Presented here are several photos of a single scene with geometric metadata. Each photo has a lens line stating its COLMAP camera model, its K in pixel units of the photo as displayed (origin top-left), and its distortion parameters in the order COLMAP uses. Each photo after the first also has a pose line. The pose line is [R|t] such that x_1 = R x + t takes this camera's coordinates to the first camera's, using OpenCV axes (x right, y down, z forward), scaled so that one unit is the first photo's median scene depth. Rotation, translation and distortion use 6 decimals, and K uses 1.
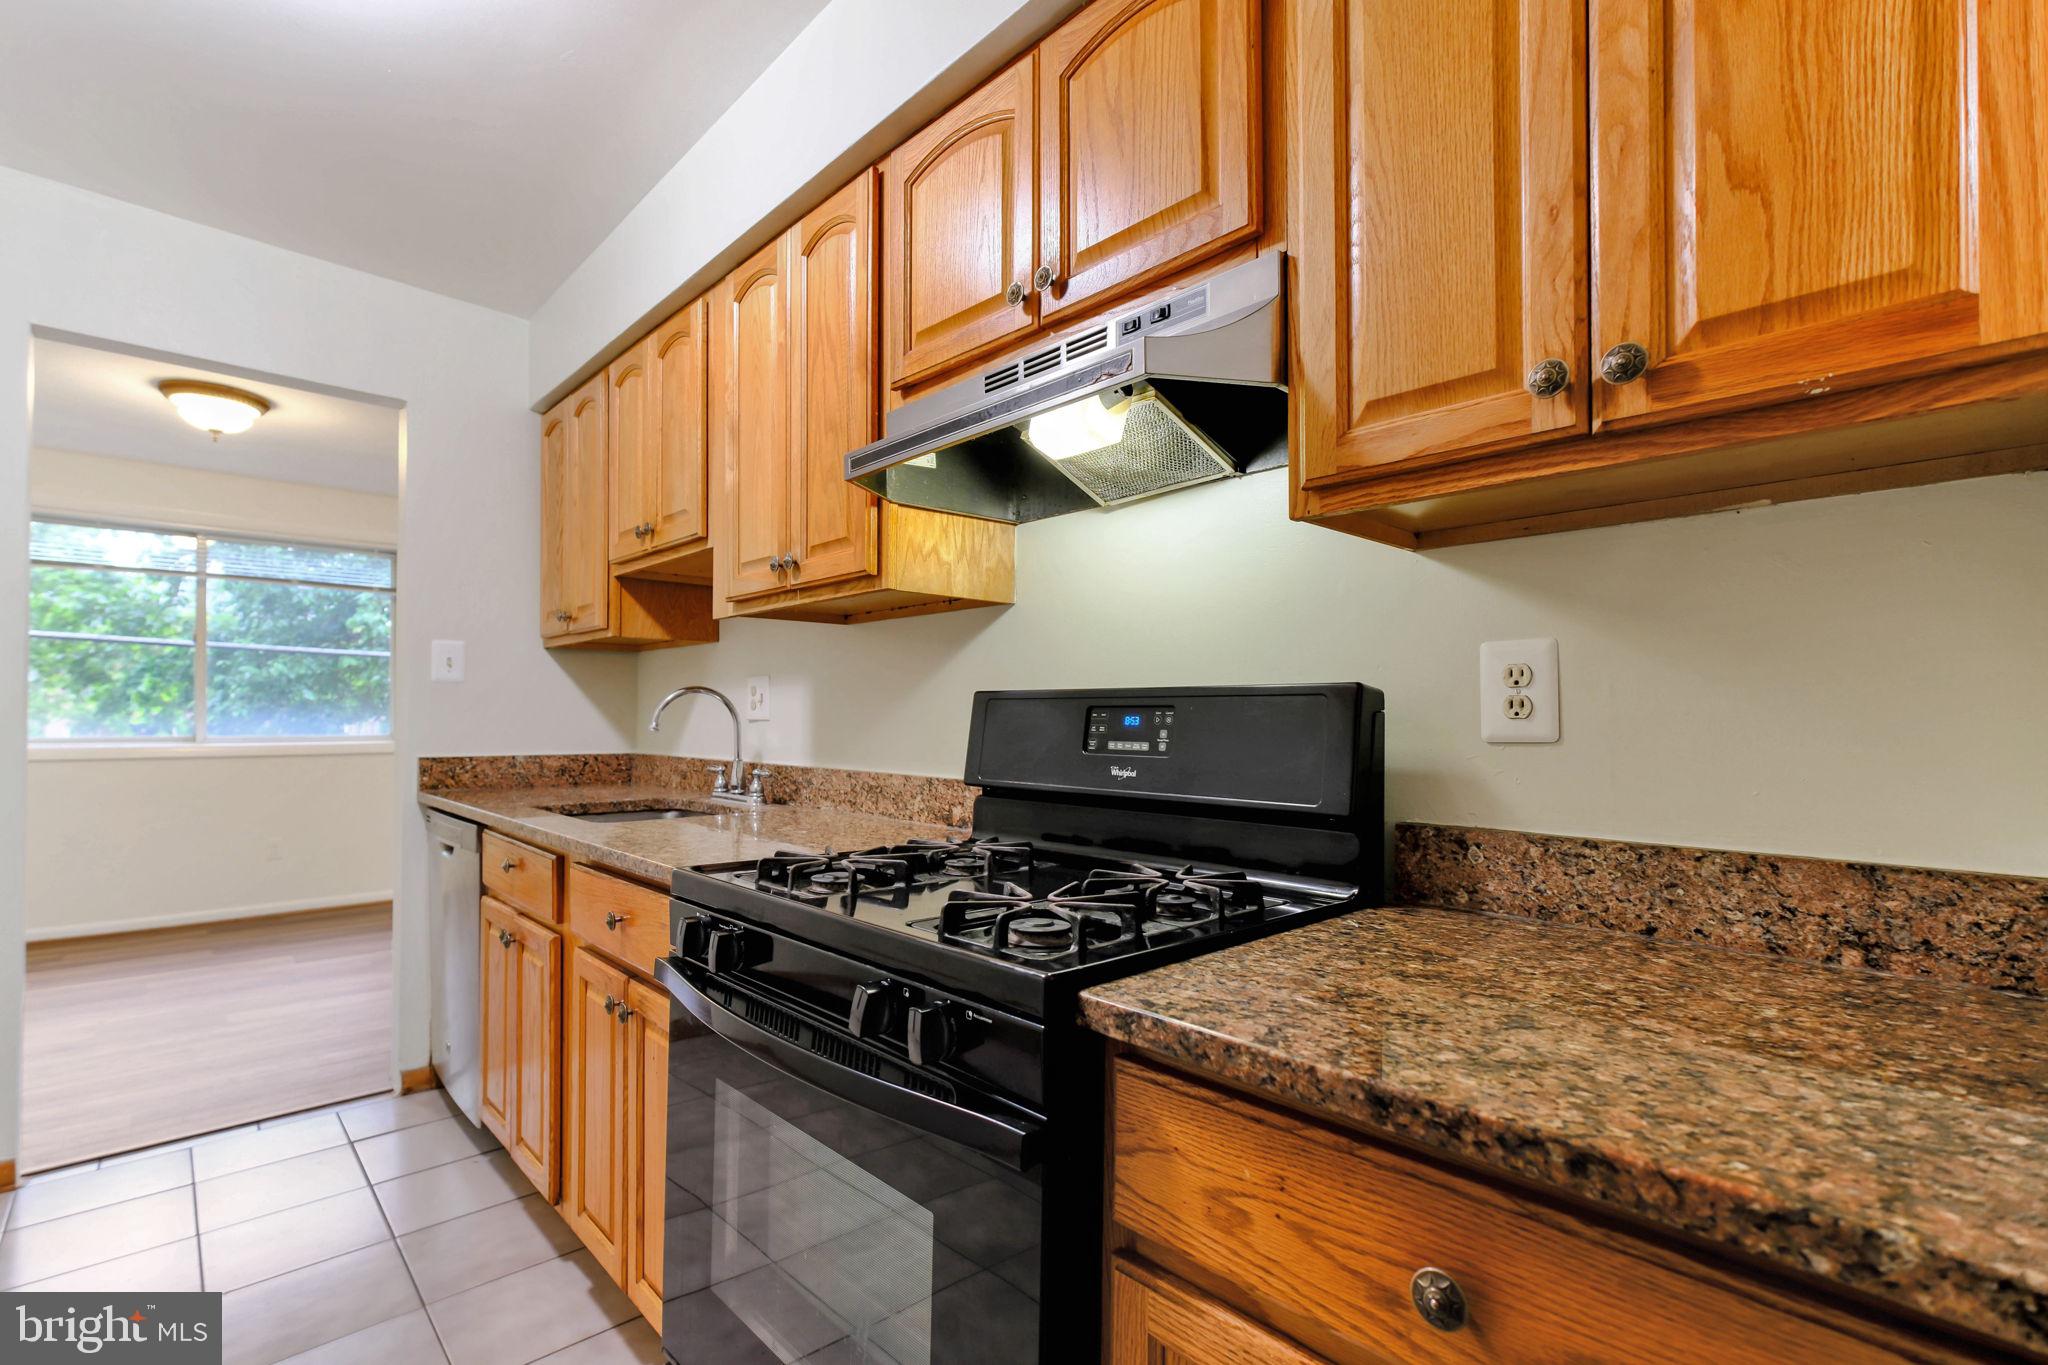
lens RADIAL K [[916.9, 0, 1004.4], [0, 916.9, 691.7], [0, 0, 1]] dist [0.001832, -0.004906]
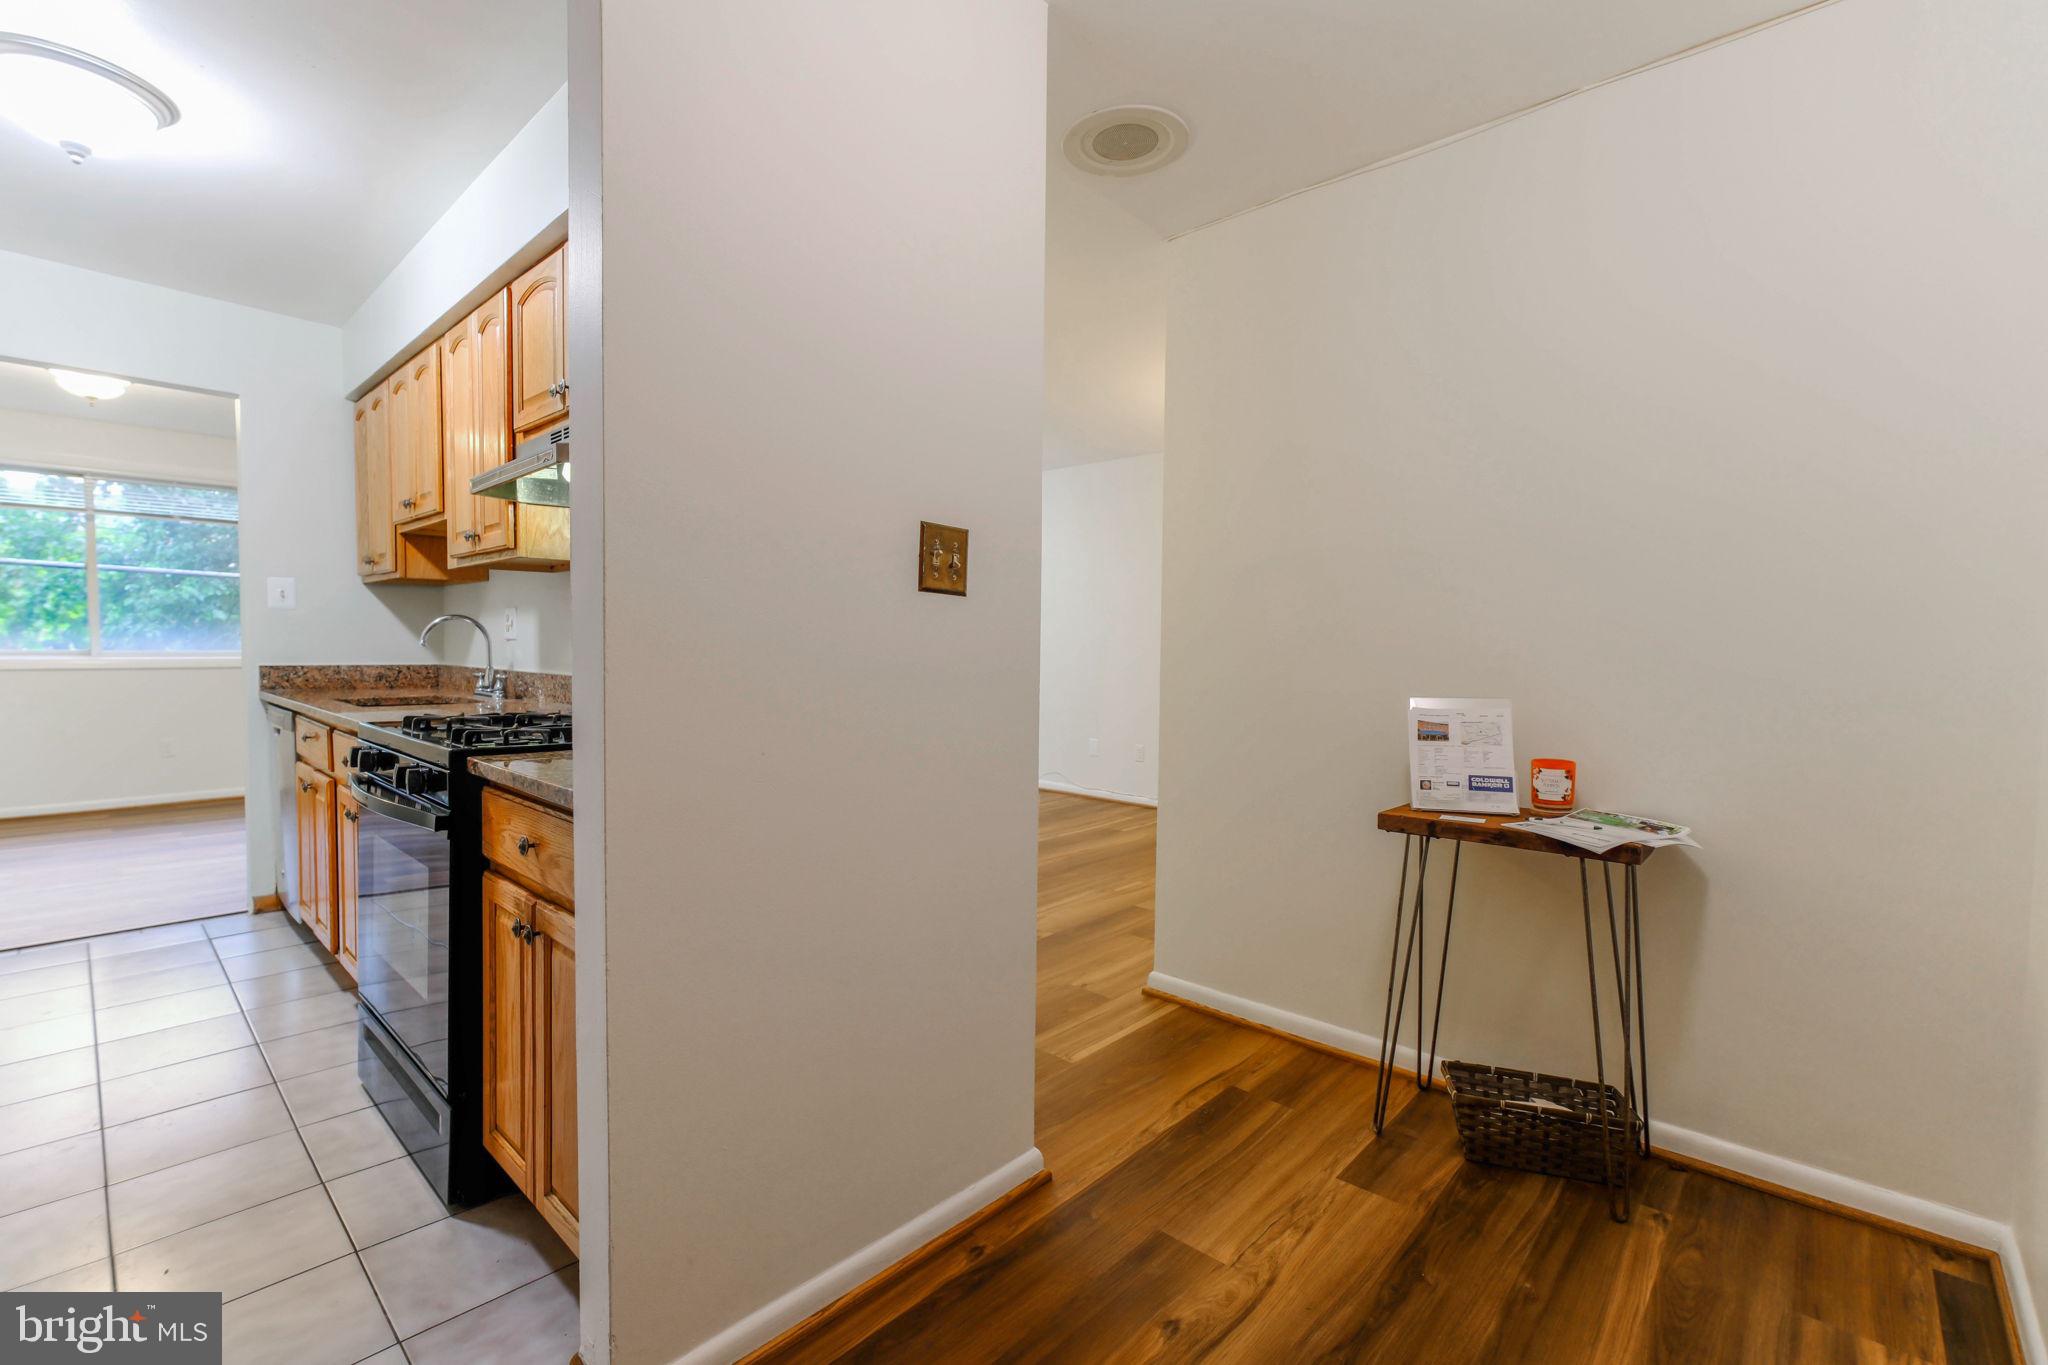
lens RADIAL K [[924.5, 0, 1034.1], [0, 924.5, 670.2], [0, 0, 1]] dist [0.001279, 0.000929]
pose [[0.998337, 0.007307, 0.057181, 0.436643], [-0.010515, 0.998375, 0.056009, -0.009243], [-0.056679, -0.056517, 0.996792, -0.433256]]
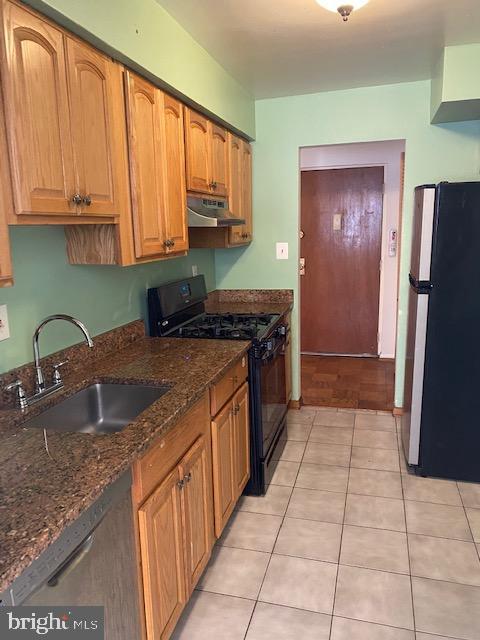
lens RADIAL K [[501.6, 0, 240.0], [0, 501.6, 320.0], [0, 0, 1]] dist [0.065655, -0.000394]
pose [[-0.527443, -0.153130, 0.835676, -1.208190], [-0.004365, 0.984098, 0.177571, -0.146287], [-0.849579, 0.090011, -0.519724, 1.273818]]
